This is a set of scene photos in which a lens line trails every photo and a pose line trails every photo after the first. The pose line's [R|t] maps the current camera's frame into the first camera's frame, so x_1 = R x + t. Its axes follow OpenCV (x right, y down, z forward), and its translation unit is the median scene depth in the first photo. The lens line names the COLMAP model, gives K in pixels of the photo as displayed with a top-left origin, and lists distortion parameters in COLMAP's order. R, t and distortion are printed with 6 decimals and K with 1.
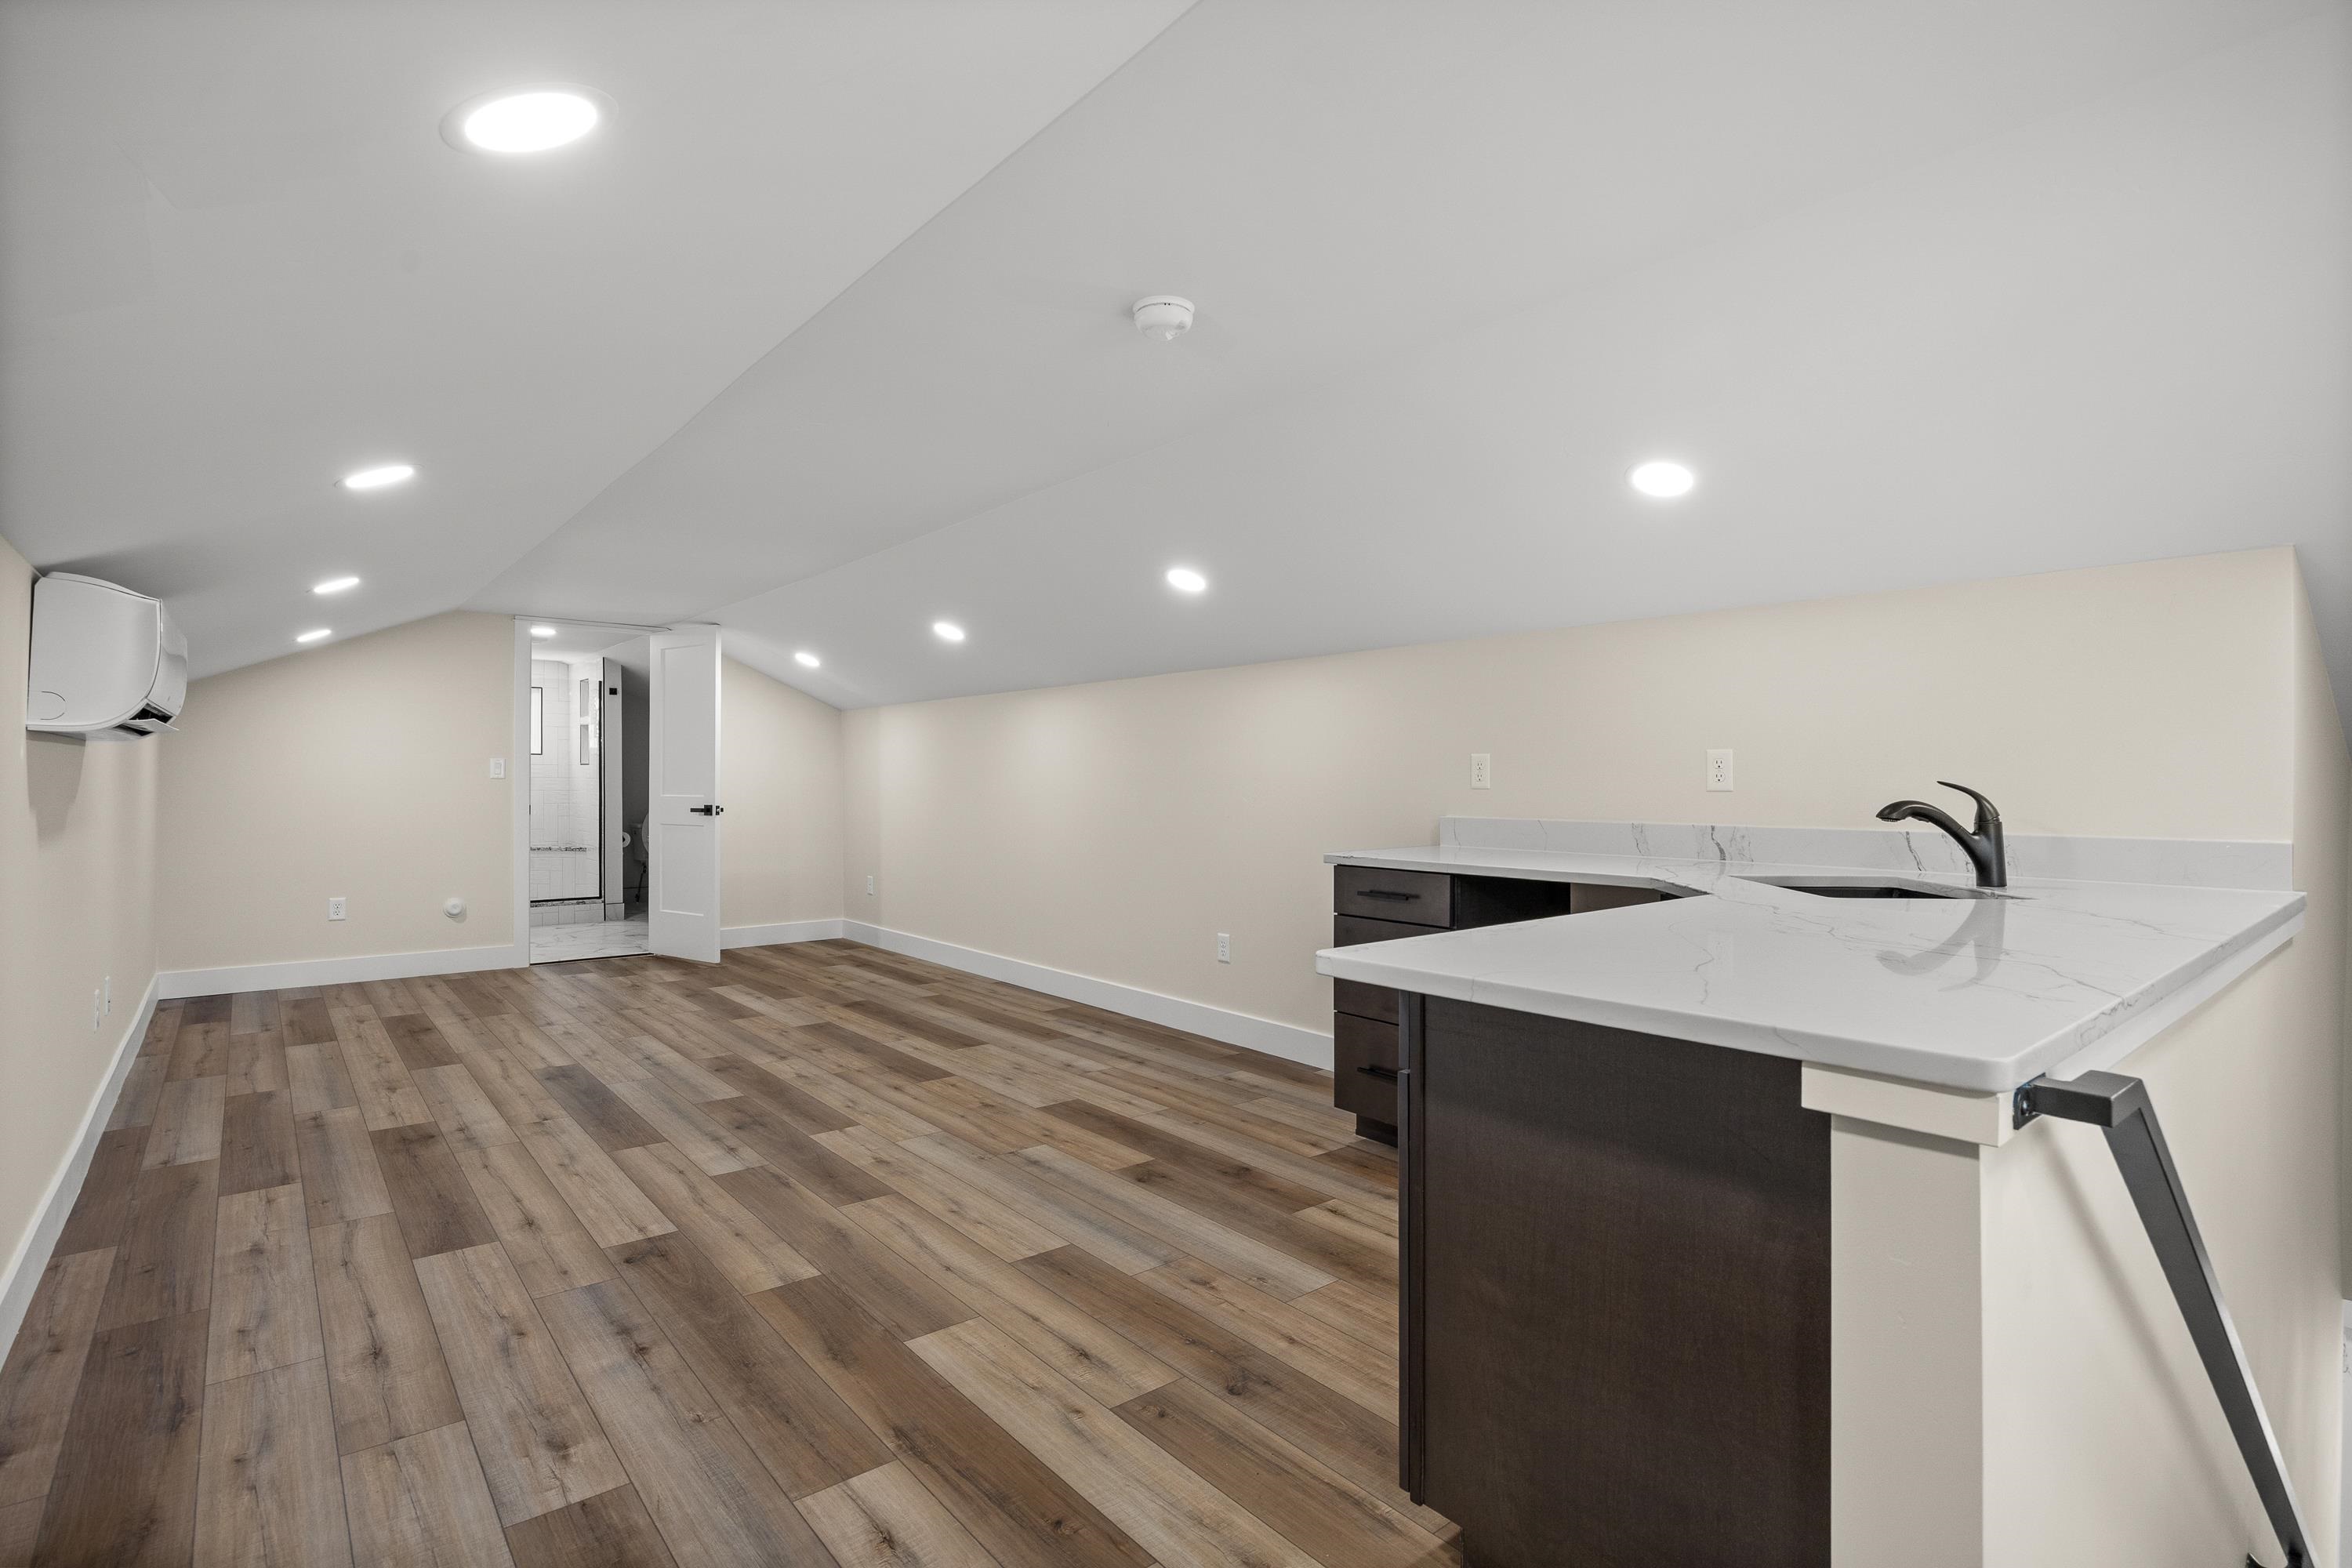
lens RADIAL K [[1119.2, 0, 1175.3], [0, 1119.2, 782.9], [0, 0, 1]] dist [-0.005463, -0.002006]
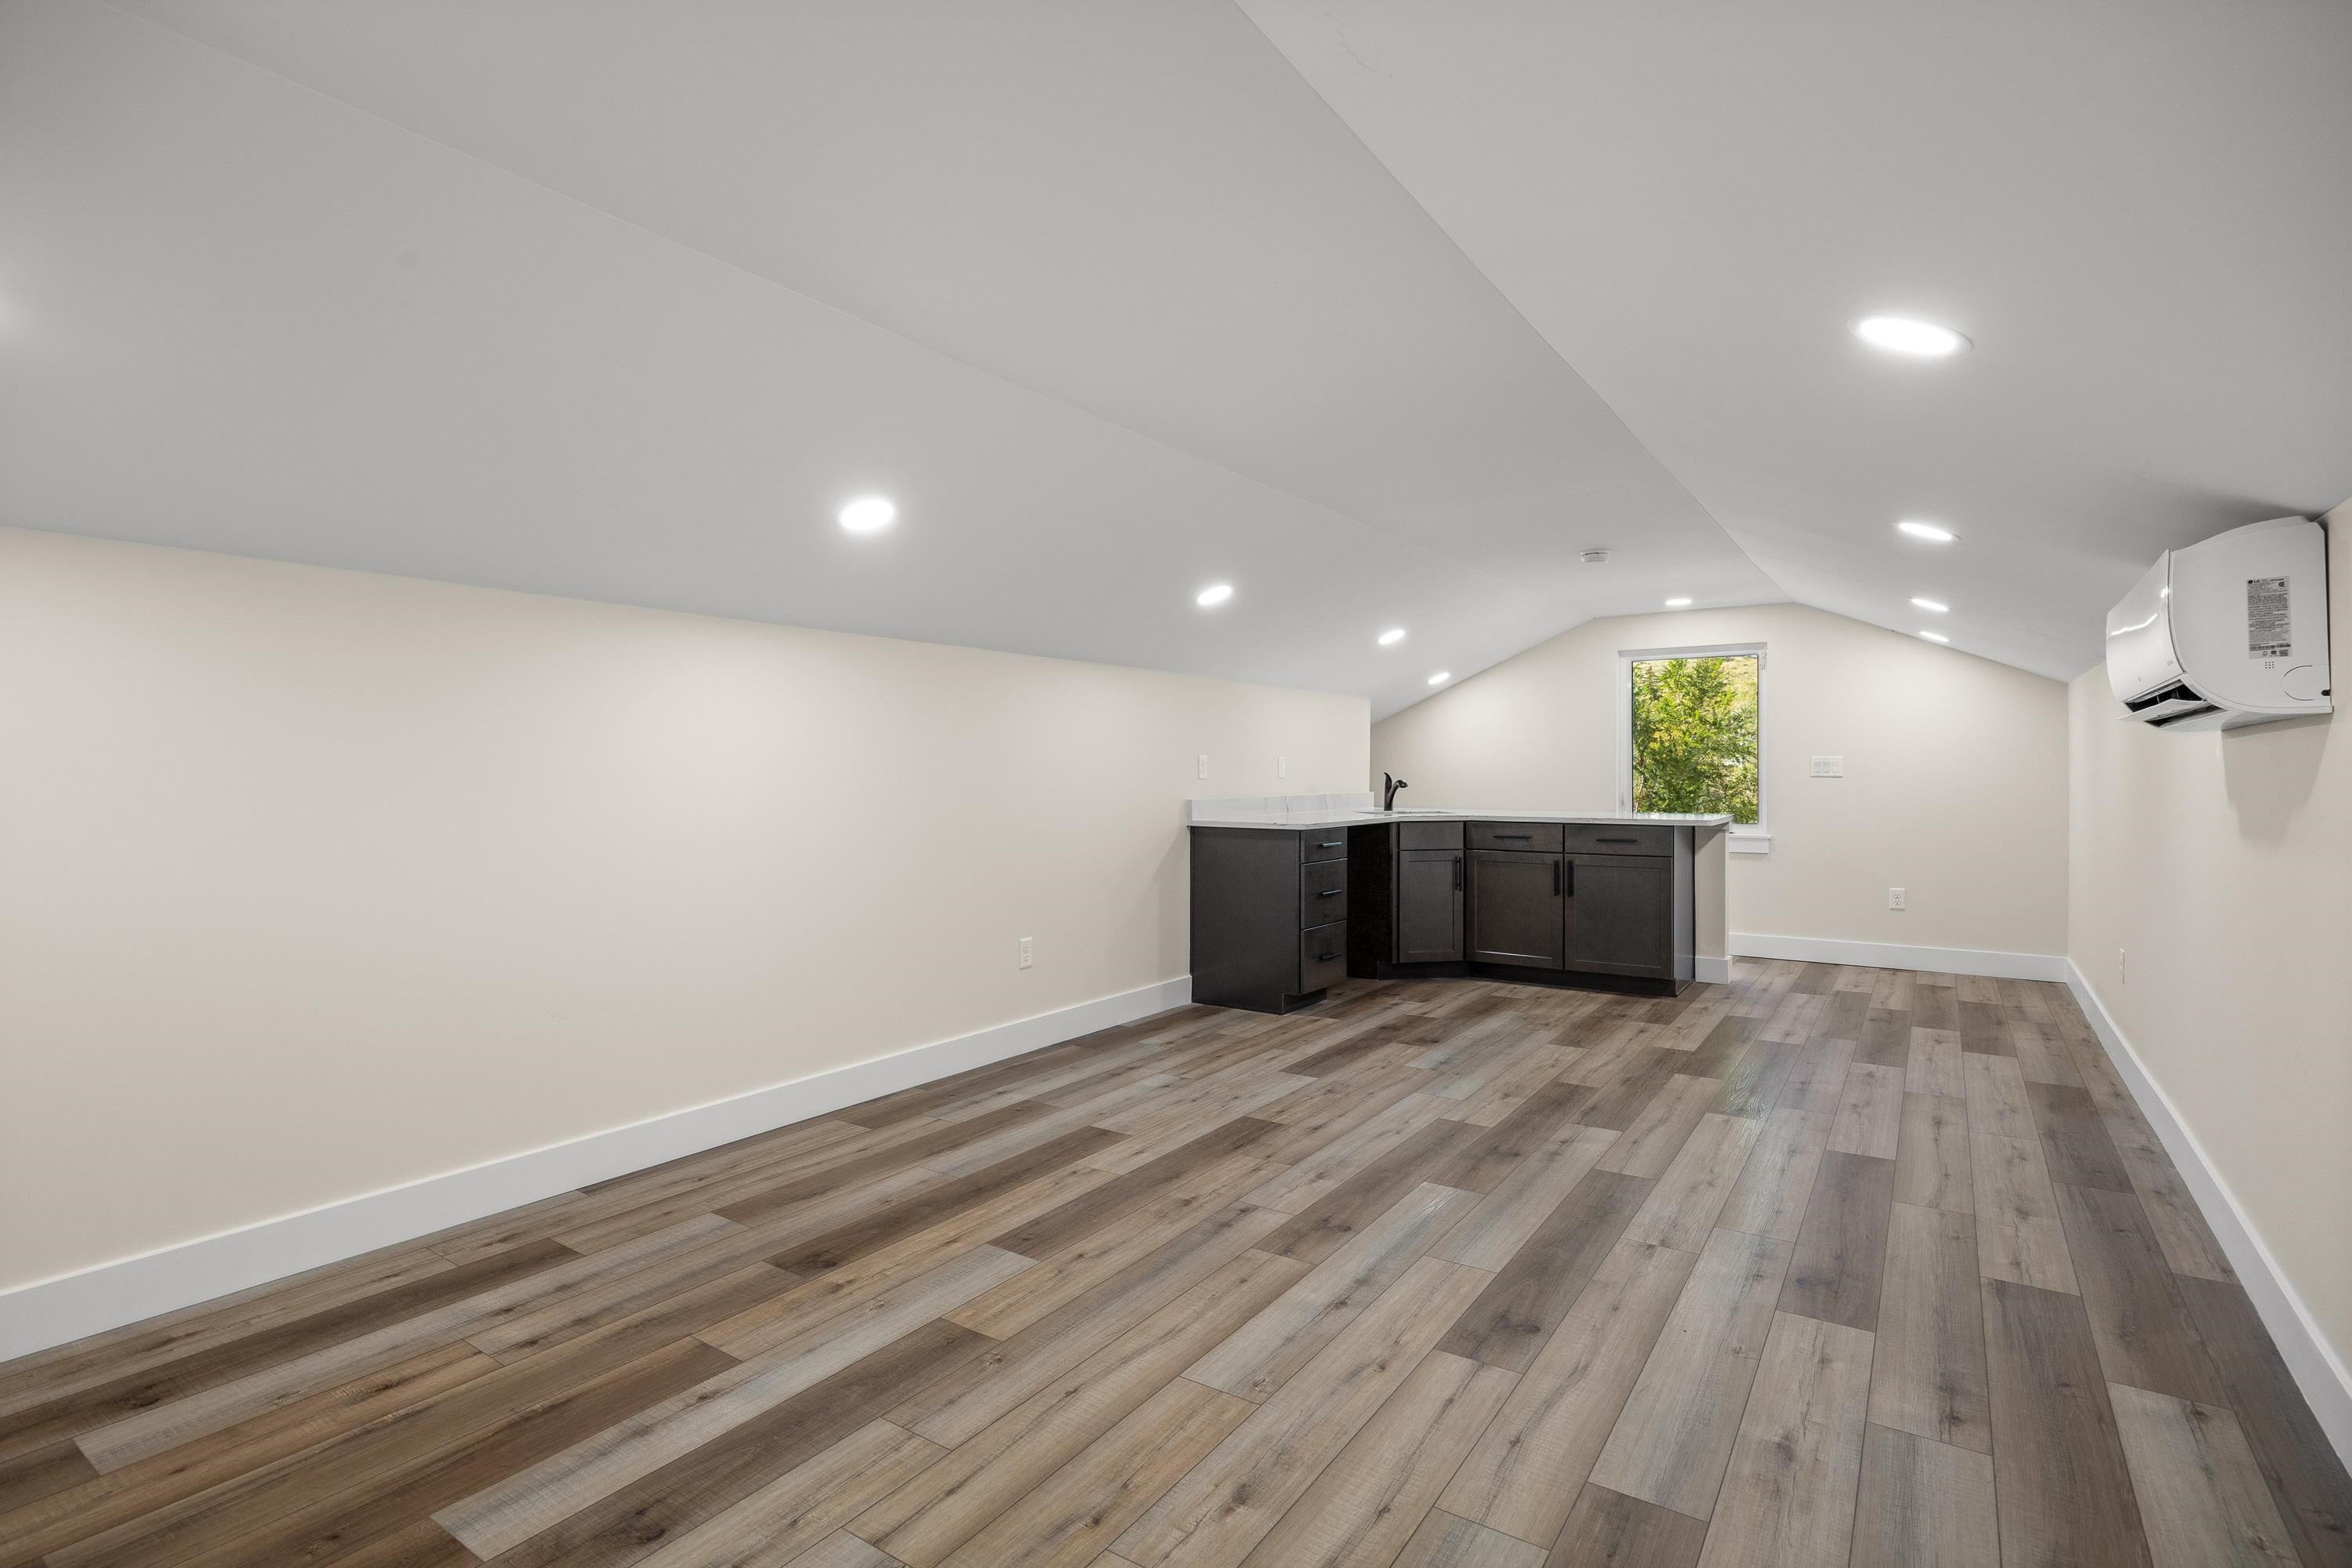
lens RADIAL K [[1119.2, 0, 1174.0], [0, 1119.2, 776.5], [0, 0, 1]] dist [-0.005463, -0.002006]
pose [[-0.272659, -0.005635, 0.962094, -1.348115], [0.003758, 0.999969, 0.006922, -0.009746], [-0.962103, 0.005503, -0.272629, 1.714444]]
